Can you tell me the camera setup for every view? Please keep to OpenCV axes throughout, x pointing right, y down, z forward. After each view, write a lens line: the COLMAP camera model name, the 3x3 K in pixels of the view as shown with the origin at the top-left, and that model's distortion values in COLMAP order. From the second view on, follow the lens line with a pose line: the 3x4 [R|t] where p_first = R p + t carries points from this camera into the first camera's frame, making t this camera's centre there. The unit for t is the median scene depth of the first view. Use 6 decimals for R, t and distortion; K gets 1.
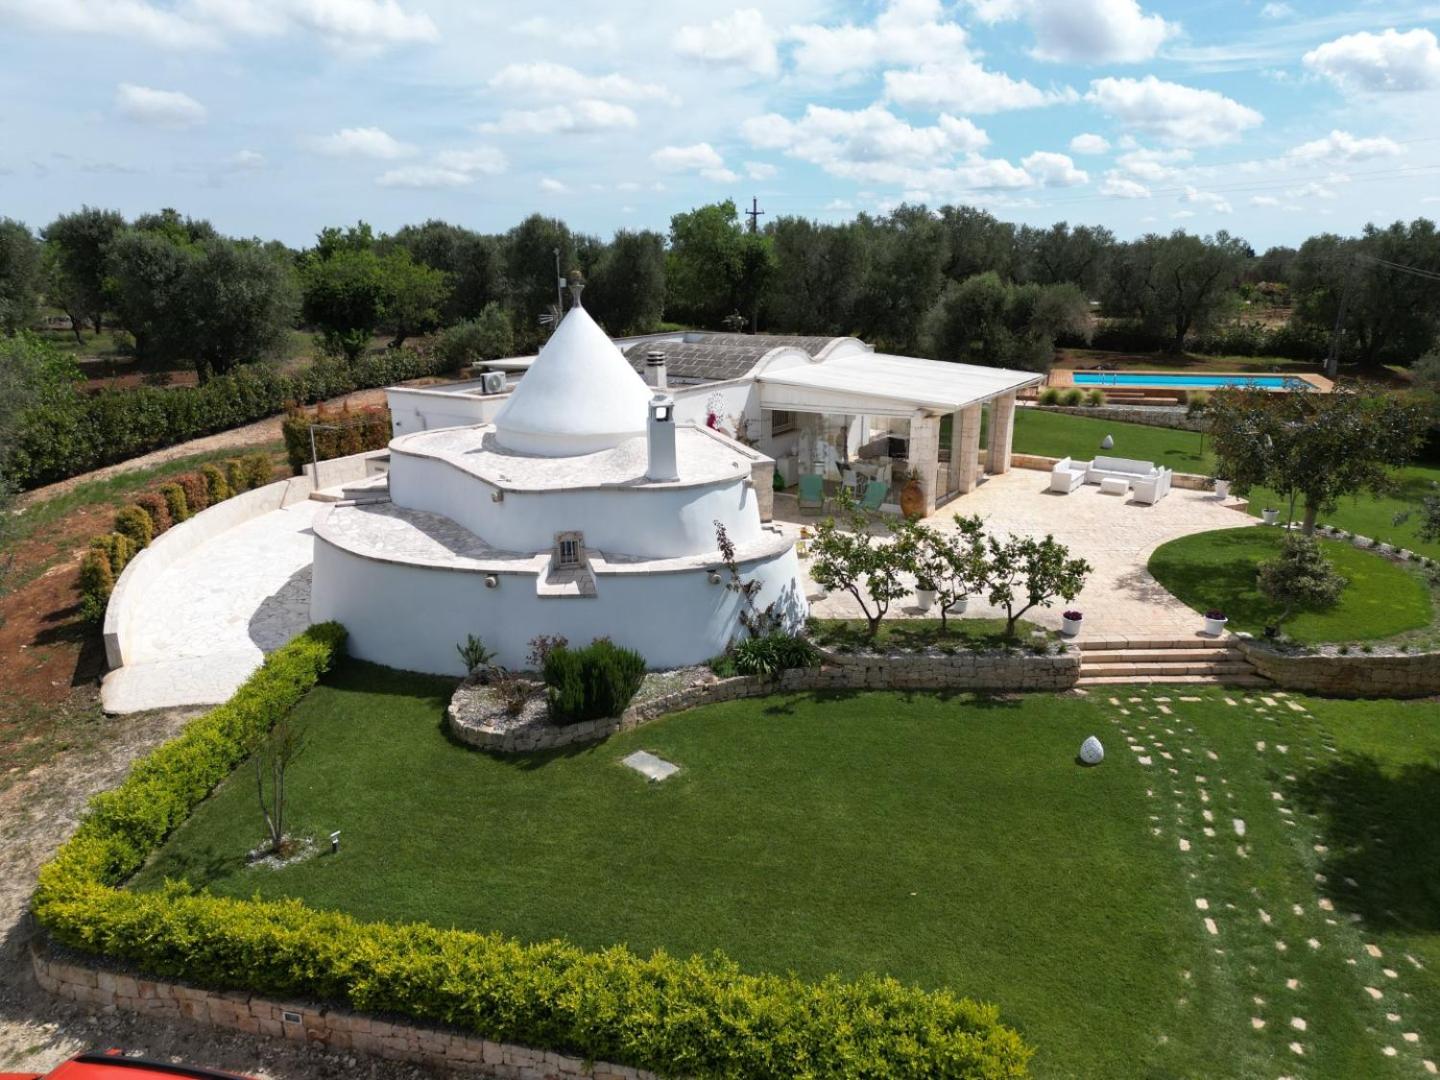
lens RADIAL K [[1005.3, 0, 720.0], [0, 1005.3, 540.0], [0, 0, 1]] dist [0.088715, 0.000128]
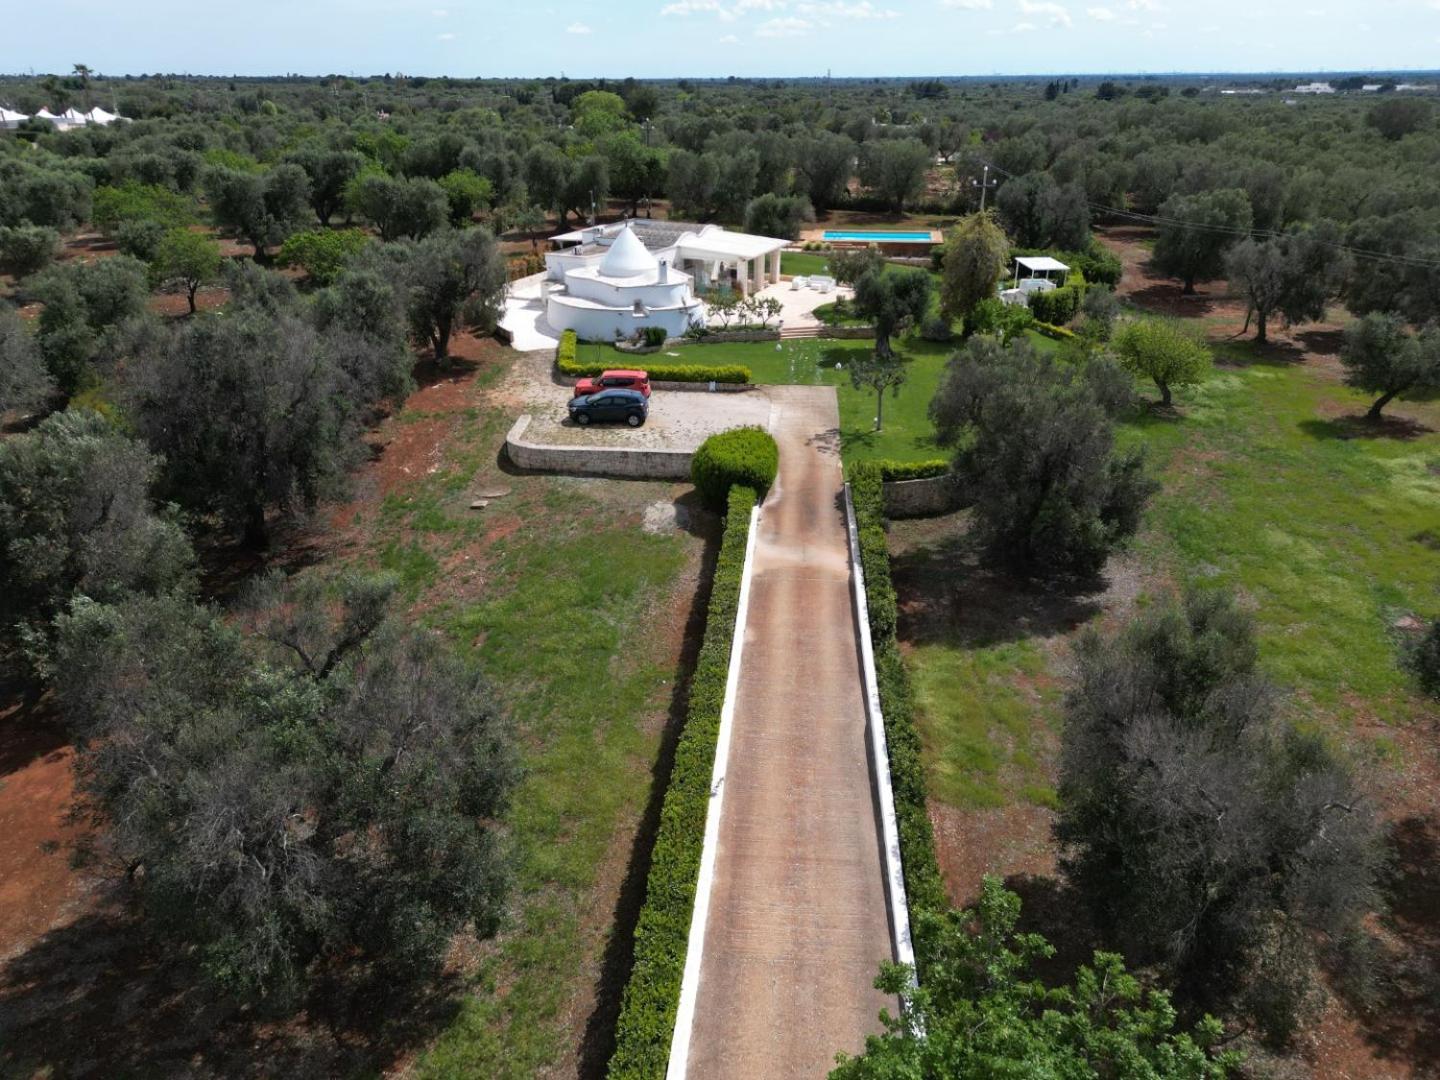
lens RADIAL K [[1005.3, 0, 720.0], [0, 1005.3, 540.0], [0, 0, 1]] dist [0.088715, 0.000128]
pose [[0.989082, -0.055524, 0.136507, -0.377954], [0.032886, 0.986108, 0.162819, 0.242261], [-0.143651, -0.156552, 0.977167, -2.477952]]
